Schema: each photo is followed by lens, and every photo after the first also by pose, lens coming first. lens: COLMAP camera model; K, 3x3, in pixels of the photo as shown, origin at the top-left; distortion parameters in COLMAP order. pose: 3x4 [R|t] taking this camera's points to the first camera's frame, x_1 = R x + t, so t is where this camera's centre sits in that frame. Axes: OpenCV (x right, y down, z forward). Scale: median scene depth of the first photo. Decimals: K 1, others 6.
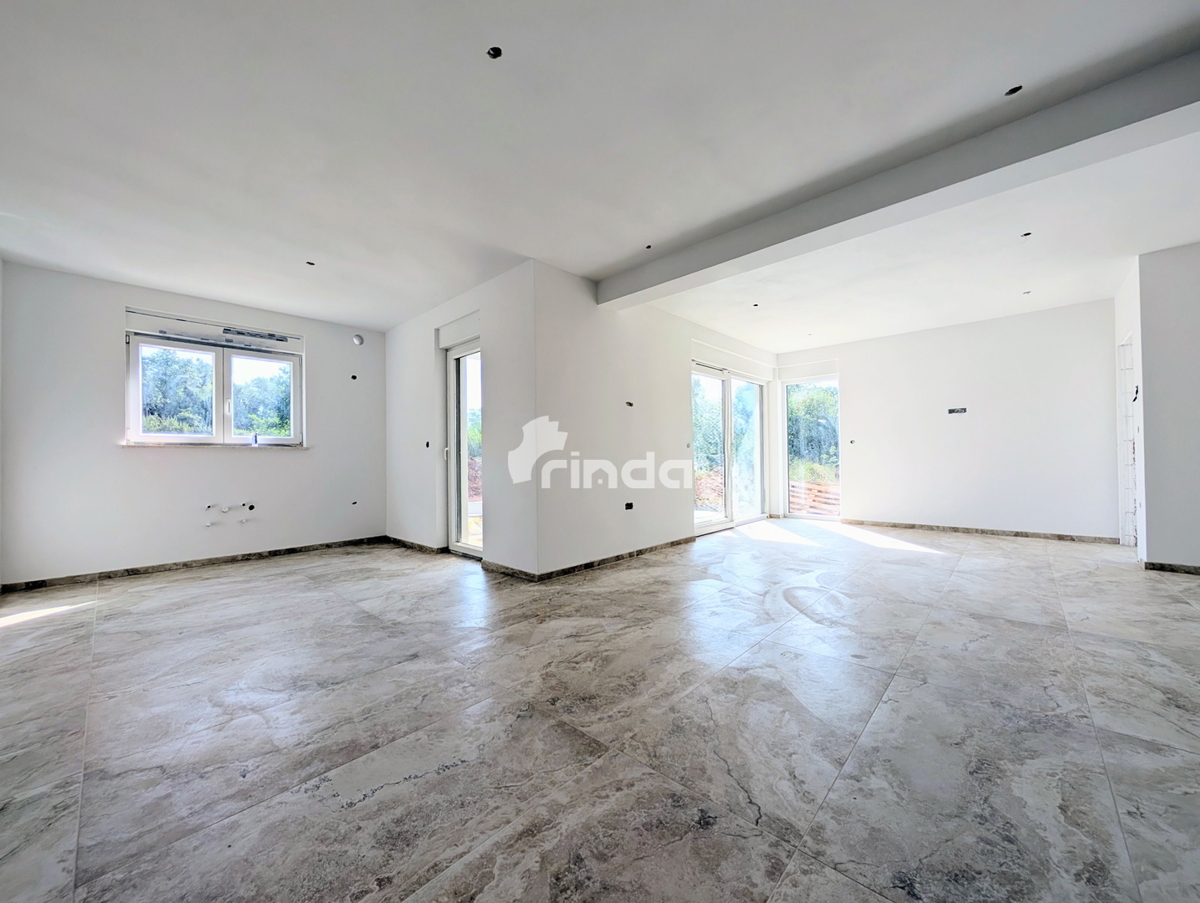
lens RADIAL K [[456.7, 0, 600.0], [0, 456.7, 451.5], [0, 0, 1]] dist [0.001812, 0.000074]
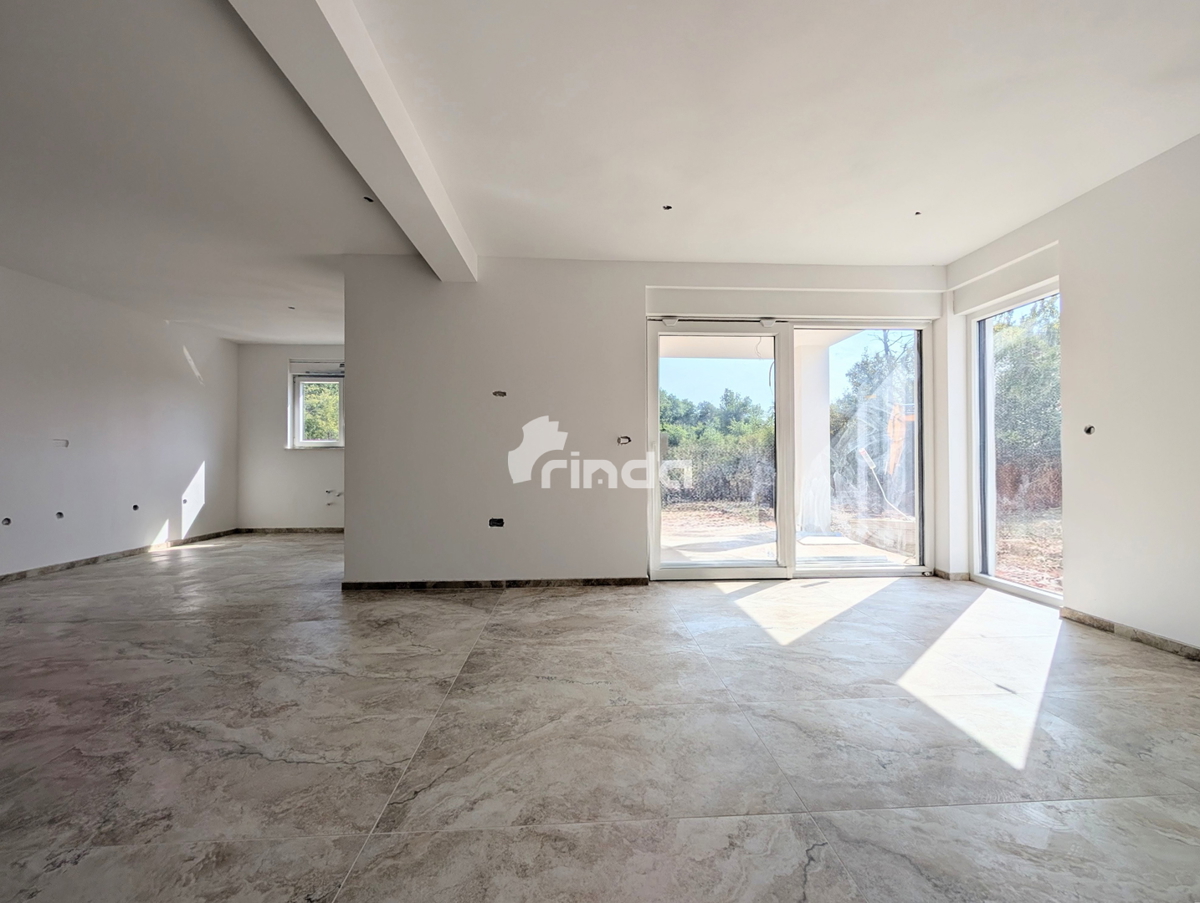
lens RADIAL K [[468.3, 0, 600.0], [0, 468.3, 451.5], [0, 0, 1]] dist [-0.001312, -0.000287]
pose [[0.719607, 0.000511, -0.694381, 0.790128], [0.003340, 0.999986, 0.004197, -0.006273], [0.694373, -0.005340, 0.719595, 0.565375]]
